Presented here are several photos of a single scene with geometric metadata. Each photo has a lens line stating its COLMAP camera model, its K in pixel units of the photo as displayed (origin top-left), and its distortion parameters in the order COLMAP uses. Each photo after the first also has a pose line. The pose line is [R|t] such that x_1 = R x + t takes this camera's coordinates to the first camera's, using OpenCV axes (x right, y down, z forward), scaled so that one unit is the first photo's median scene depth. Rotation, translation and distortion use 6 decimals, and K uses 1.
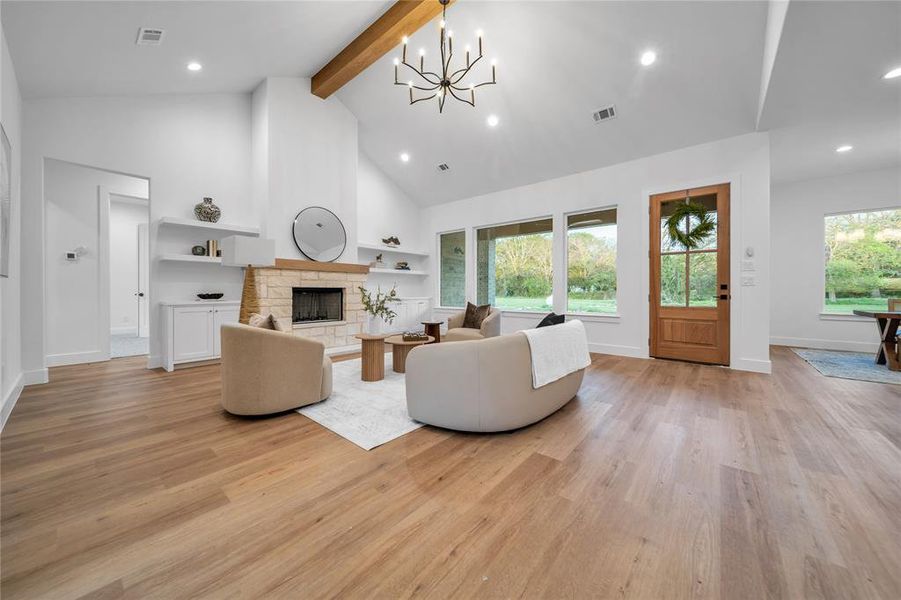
lens RADIAL K [[322.4, 0, 446.8], [0, 322.4, 291.0], [0, 0, 1]] dist [-0.002674, -0.000643]
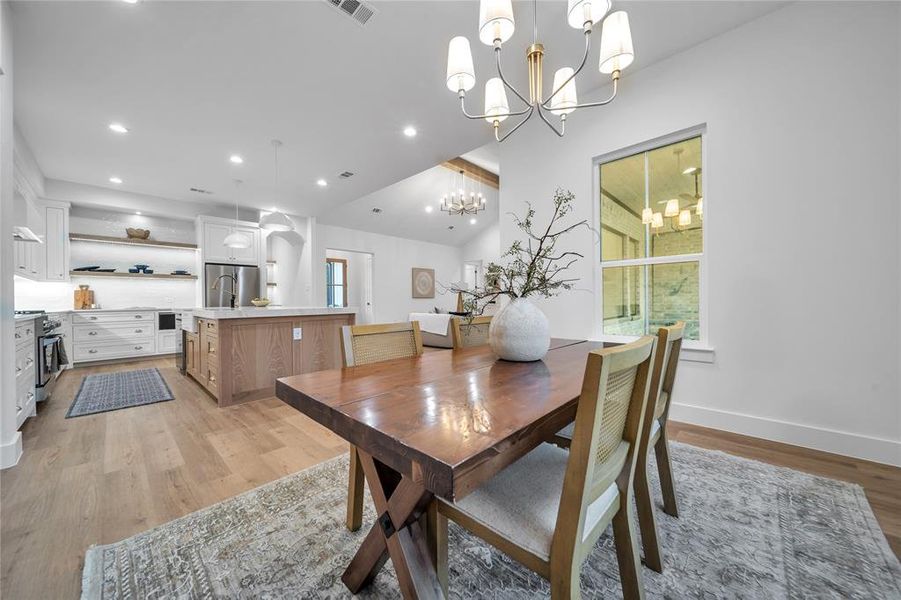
lens RADIAL K [[322.4, 0, 452.9], [0, 322.4, 299.6], [0, 0, 1]] dist [-0.002674, -0.000643]
pose [[-0.045553, -0.002898, -0.998958, 1.766292], [0.011620, 0.999927, -0.003430, 0.001501], [0.998894, -0.011764, -0.045516, 0.802552]]
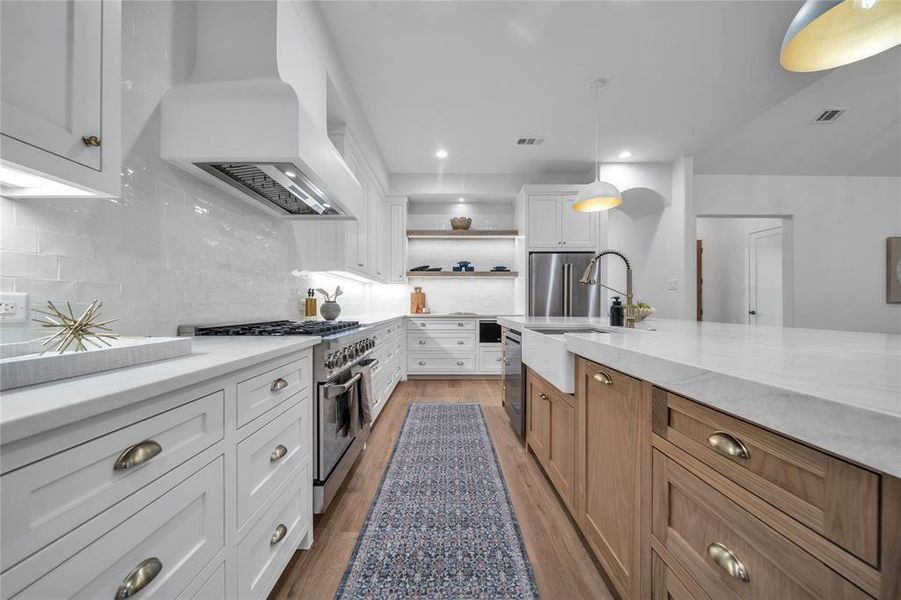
lens RADIAL K [[322.4, 0, 443.8], [0, 322.4, 303.7], [0, 0, 1]] dist [-0.002674, -0.000643]
pose [[-0.761685, -0.004359, -0.647933, 1.259113], [-0.002455, 0.999990, -0.003842, -0.012879], [0.647943, -0.001335, -0.761688, 0.248990]]
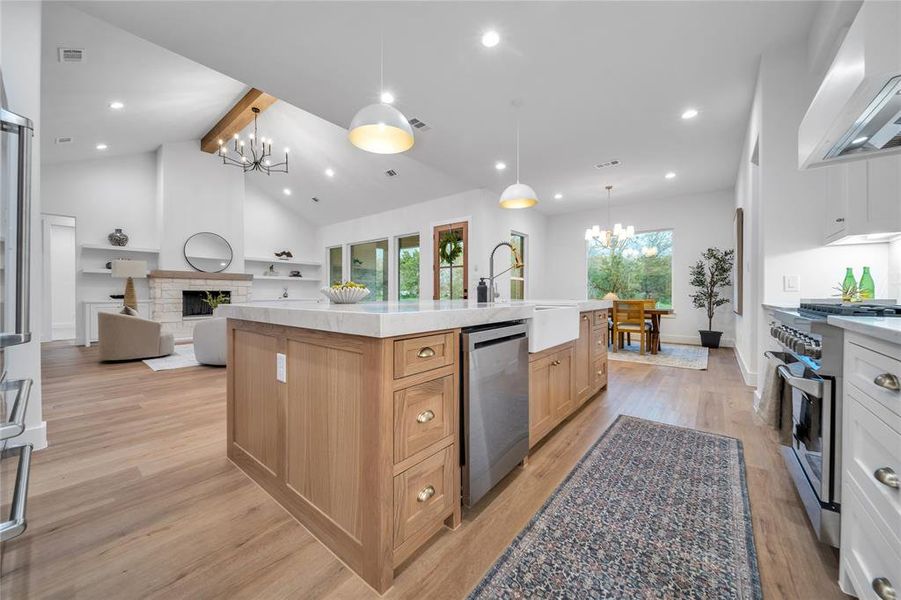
lens RADIAL K [[322.4, 0, 443.7], [0, 322.4, 296.4], [0, 0, 1]] dist [-0.002674, -0.000643]
pose [[0.999861, 0.000364, 0.016696, 0.702310], [-0.000528, 0.999951, 0.009858, -0.000242], [-0.016692, -0.009865, 0.999812, -0.479333]]
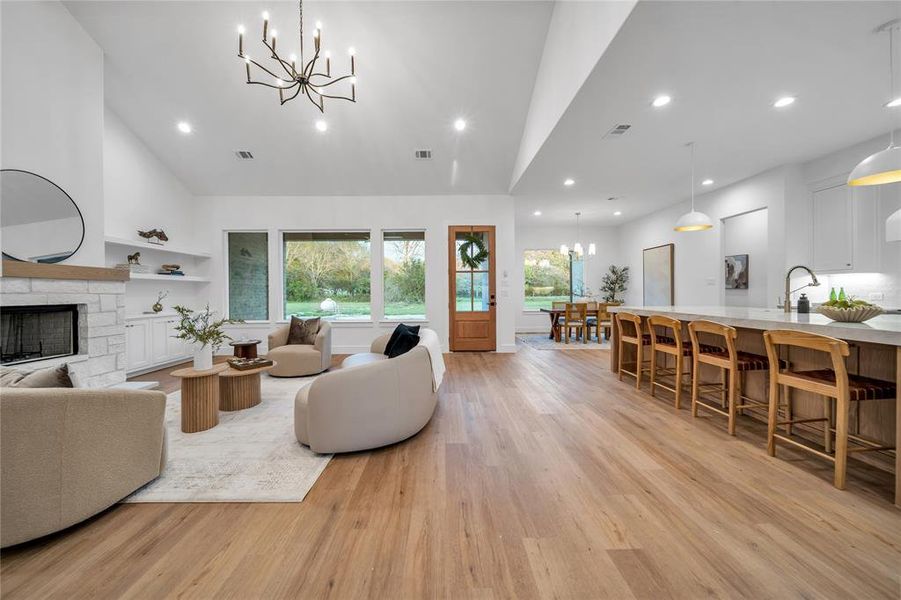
lens RADIAL K [[322.4, 0, 449.6], [0, 322.4, 294.1], [0, 0, 1]] dist [-0.002674, -0.000643]
pose [[0.751534, -0.010024, 0.659618, -0.235106], [0.008132, 0.999949, 0.005930, -0.034007], [-0.659645, 0.000907, 0.751577, 0.031937]]
